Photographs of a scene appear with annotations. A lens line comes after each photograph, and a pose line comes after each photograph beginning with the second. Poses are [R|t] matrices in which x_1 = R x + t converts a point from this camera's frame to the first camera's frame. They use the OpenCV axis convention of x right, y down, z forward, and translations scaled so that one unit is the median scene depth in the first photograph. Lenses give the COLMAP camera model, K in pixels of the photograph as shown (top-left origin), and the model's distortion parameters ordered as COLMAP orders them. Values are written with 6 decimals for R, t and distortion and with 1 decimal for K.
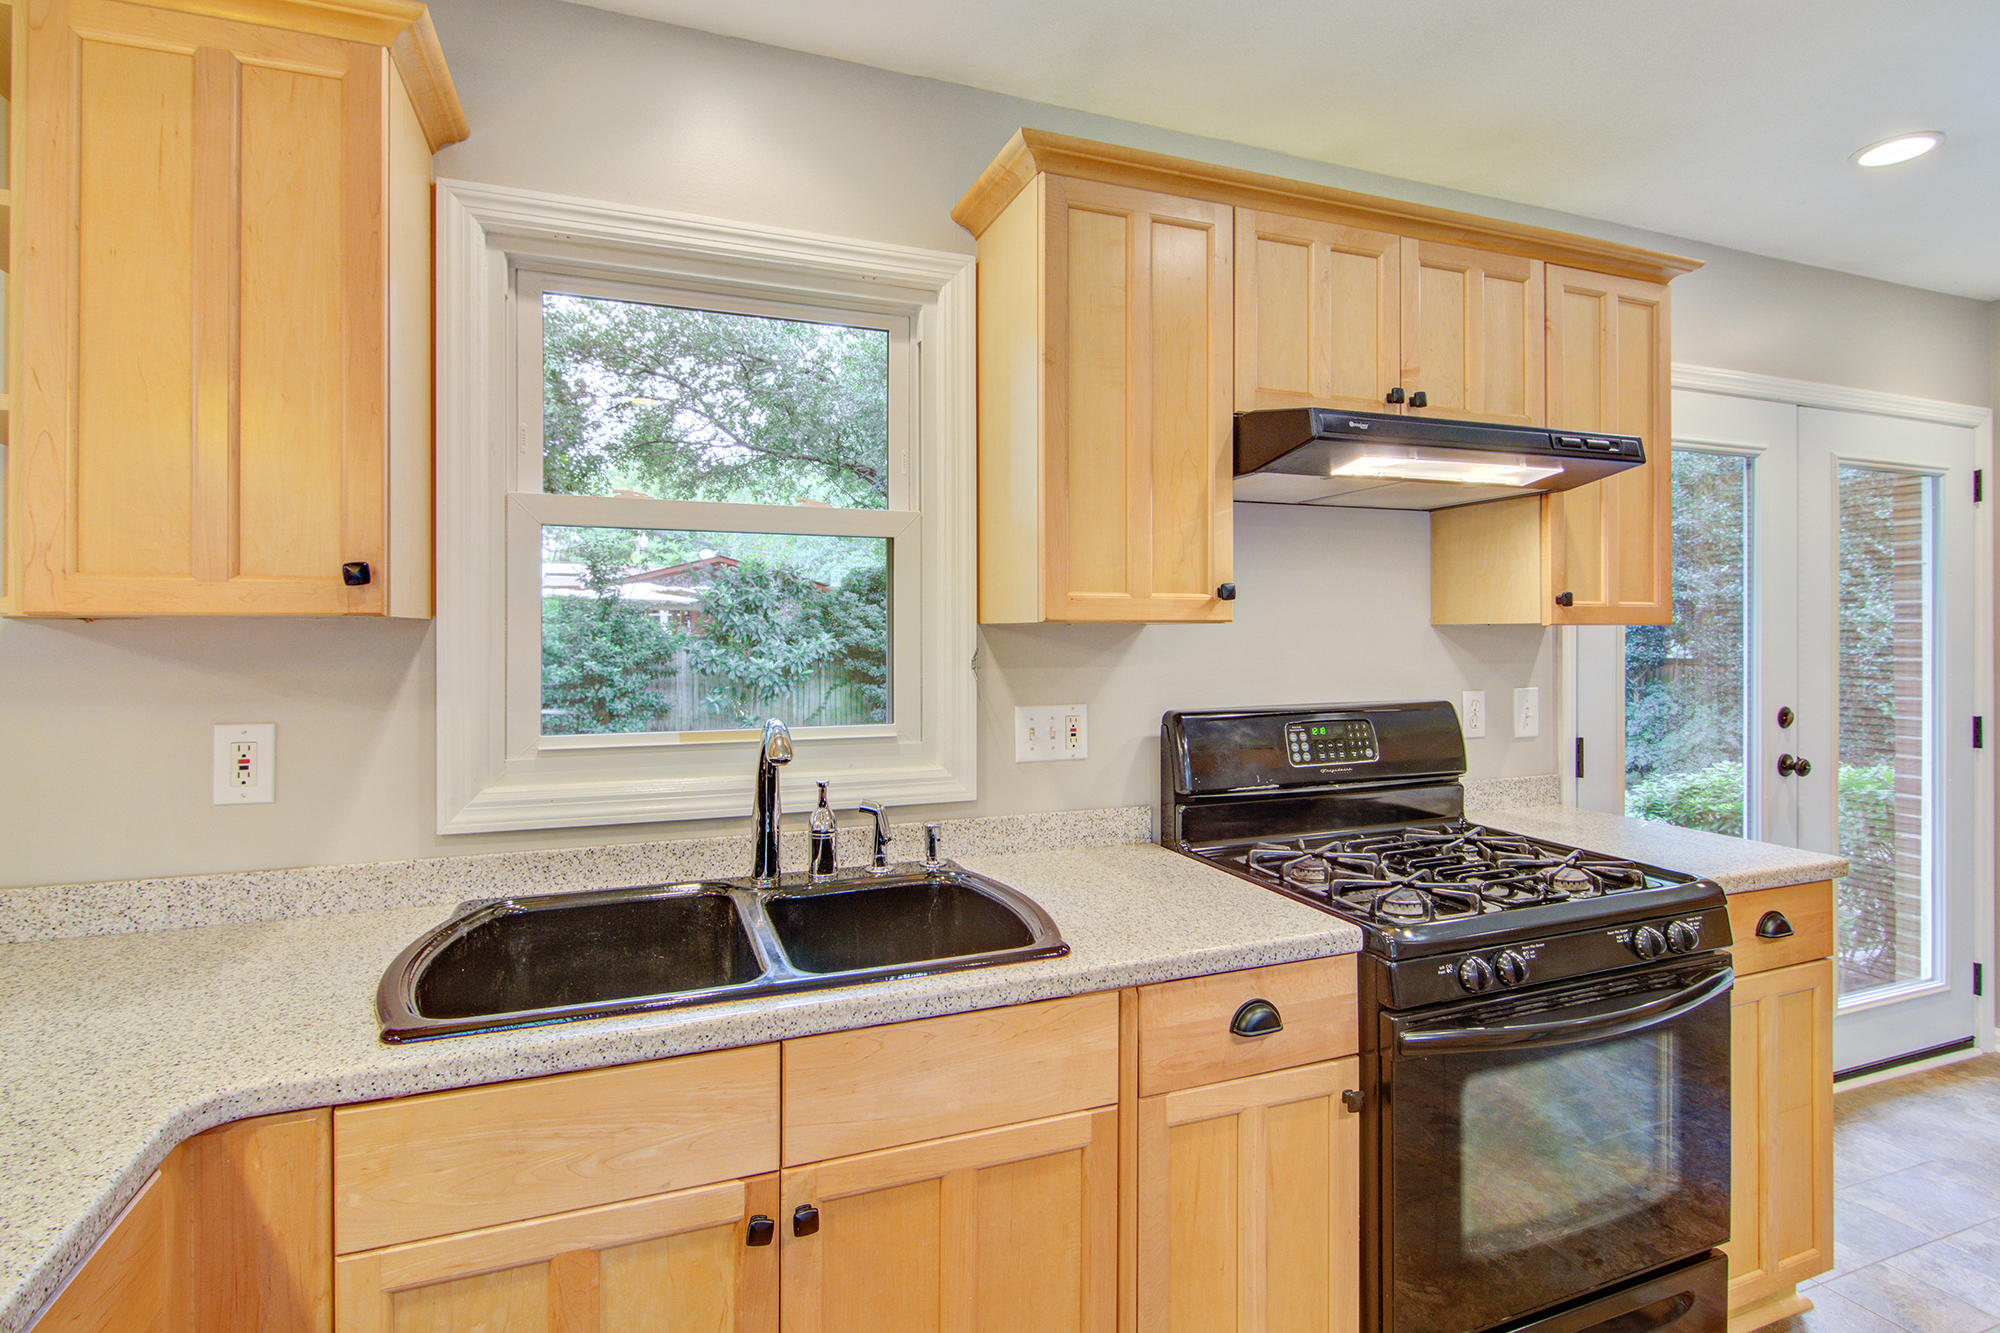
lens RADIAL K [[980.4, 0, 985.2], [0, 980.4, 629.5], [0, 0, 1]] dist [0.000194, -0.001139]
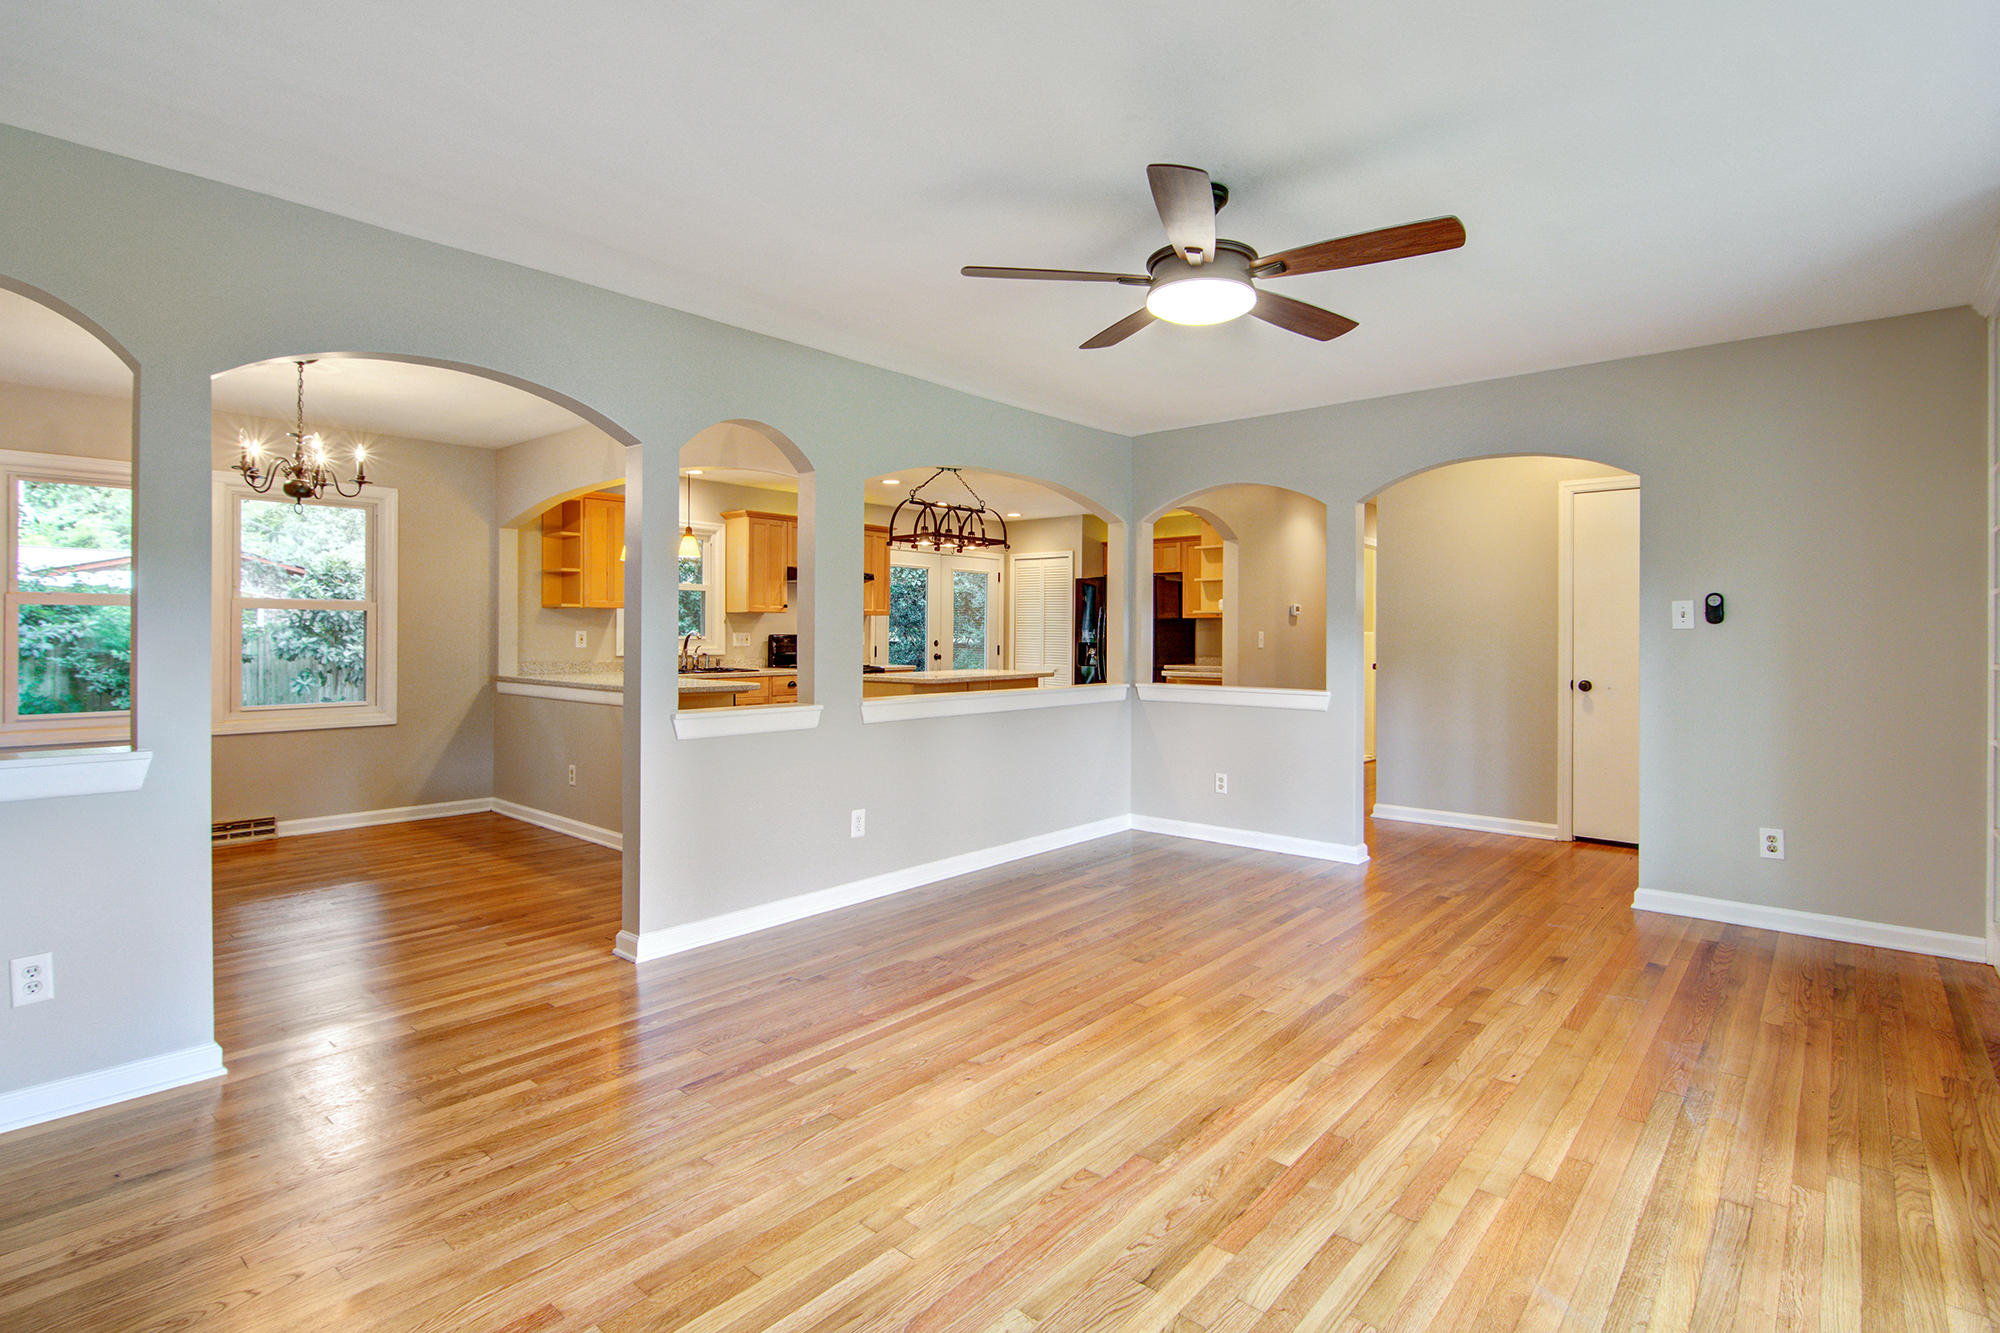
lens RADIAL K [[974.7, 0, 991.6], [0, 974.7, 633.7], [0, 0, 1]] dist [-0.000519, -0.000257]
pose [[0.881068, 0.005900, 0.472953, -1.031210], [-0.007177, 0.999974, 0.000897, 0.077545], [-0.472936, -0.004185, 0.881087, -3.378294]]
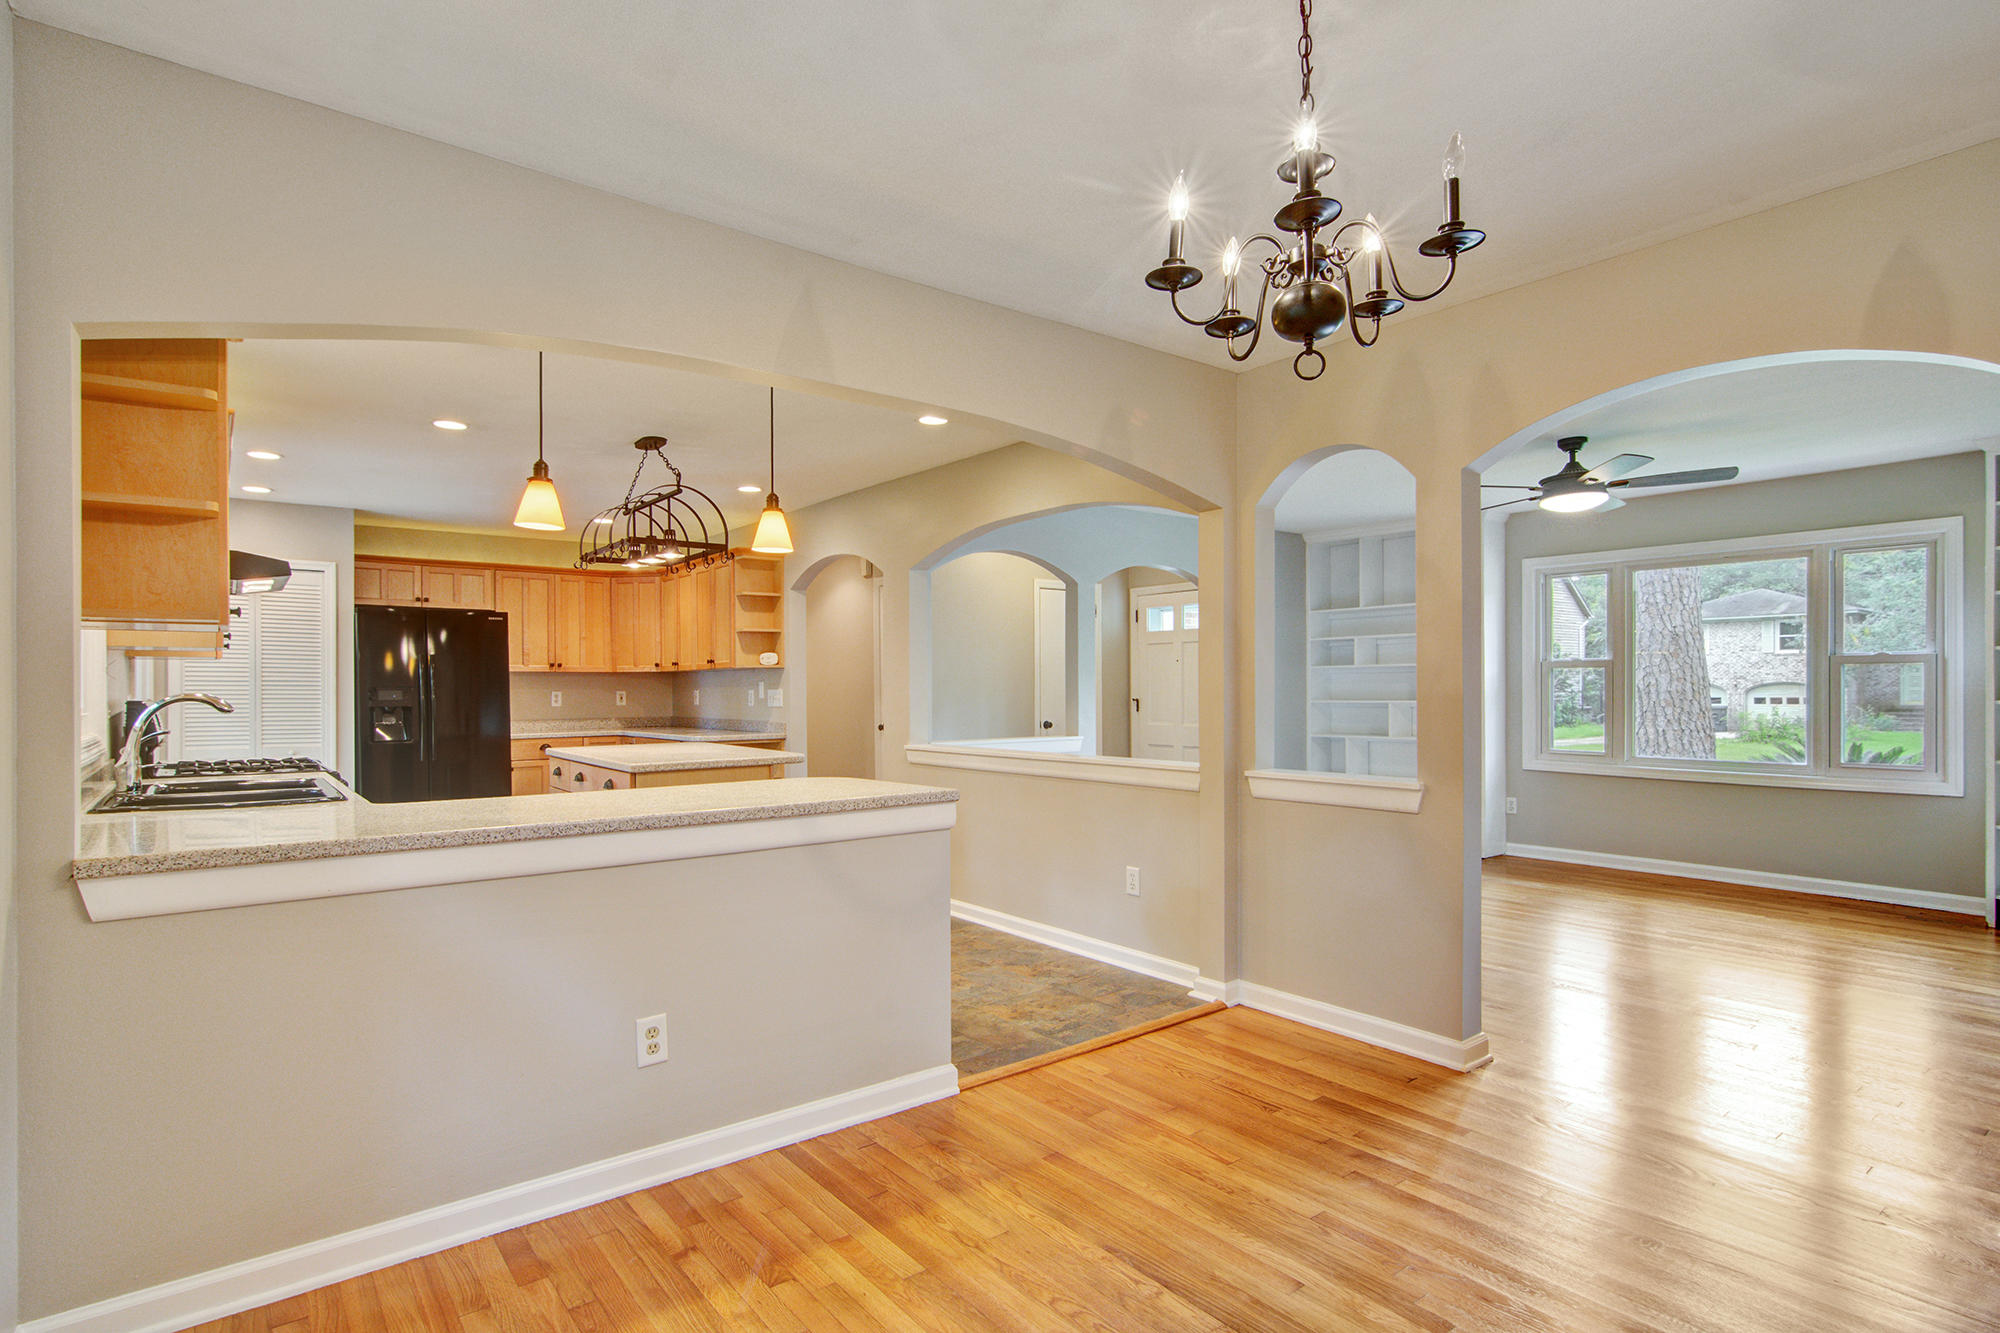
lens RADIAL K [[1007.2, 0, 1000.7], [0, 1007.2, 693.1], [0, 0, 1]] dist [-0.000245, 0.000126]
pose [[-0.304085, 0.000466, 0.952645, -2.194643], [0.003854, 0.999992, 0.000741, 0.083611], [-0.952637, 0.003897, -0.304085, 0.091435]]
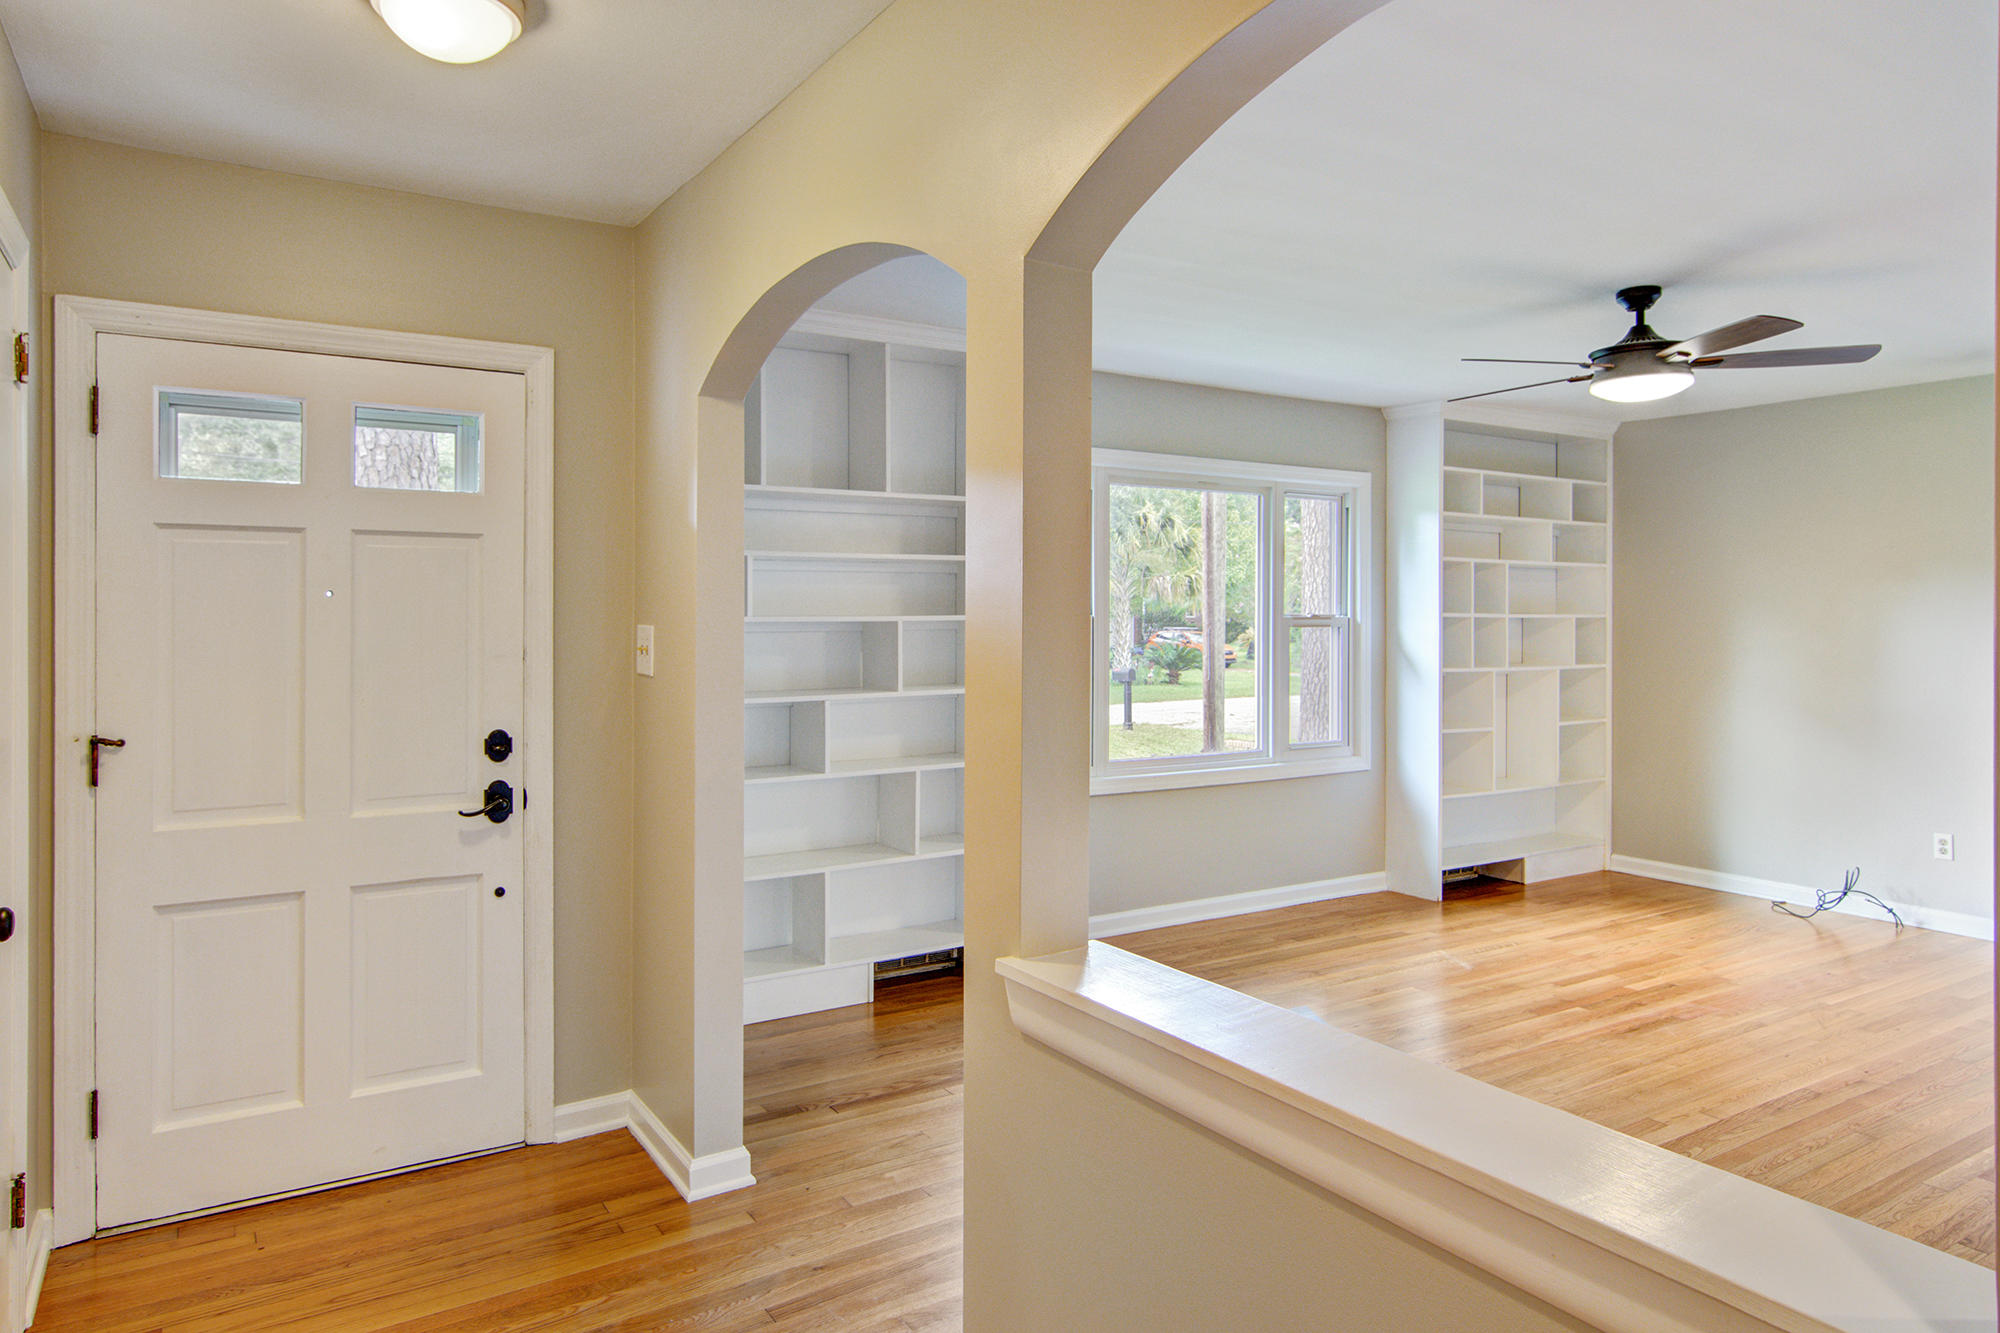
lens RADIAL K [[1258.5, 0, 990.4], [0, 1258.5, 618.2], [0, 0, 1]] dist [0.008430, 0.001408]
pose [[-0.978675, 0.001480, -0.205410, 1.515013], [0.001149, 0.999998, 0.001732, -0.027459], [0.205412, 0.001459, -0.978674, -0.295391]]
